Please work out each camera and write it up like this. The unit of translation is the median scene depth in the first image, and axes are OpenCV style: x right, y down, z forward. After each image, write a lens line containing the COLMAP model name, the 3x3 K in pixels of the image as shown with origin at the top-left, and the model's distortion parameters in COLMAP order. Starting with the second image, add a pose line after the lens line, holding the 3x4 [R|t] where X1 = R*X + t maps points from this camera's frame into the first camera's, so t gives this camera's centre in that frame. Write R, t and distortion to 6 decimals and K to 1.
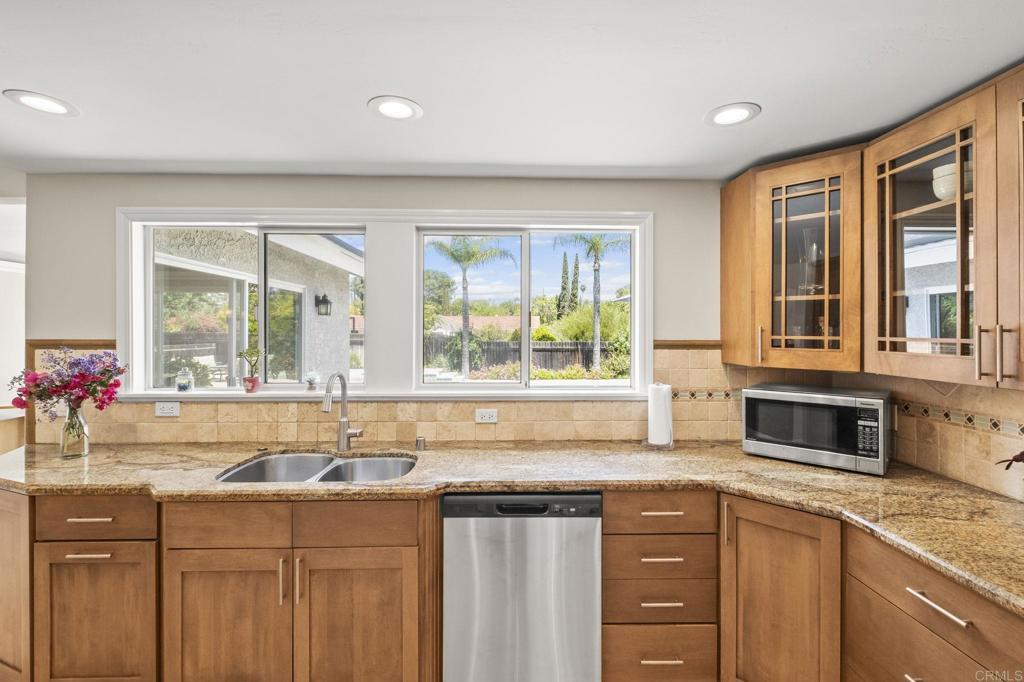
lens RADIAL K [[455.0, 0, 513.0], [0, 455.0, 333.2], [0, 0, 1]] dist [0.003642, -0.003443]
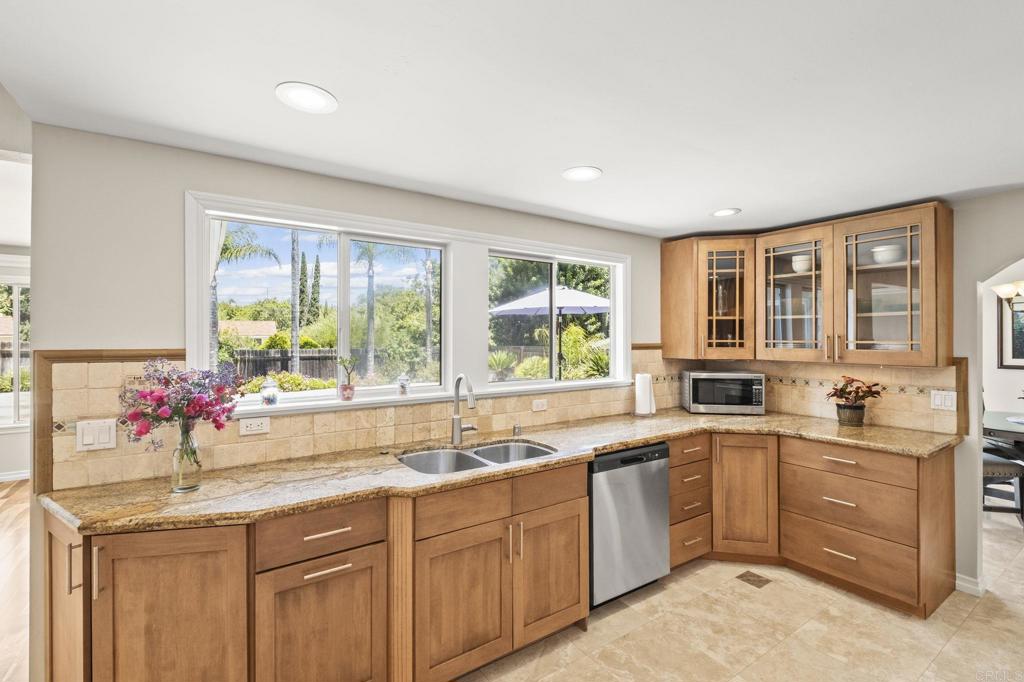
lens RADIAL K [[455.0, 0, 506.1], [0, 455.0, 338.1], [0, 0, 1]] dist [0.003642, -0.003443]
pose [[0.847574, -0.002600, 0.530671, -1.042976], [0.004524, 0.999987, -0.002326, -0.001051], [-0.530658, 0.004372, 0.847575, -0.022151]]
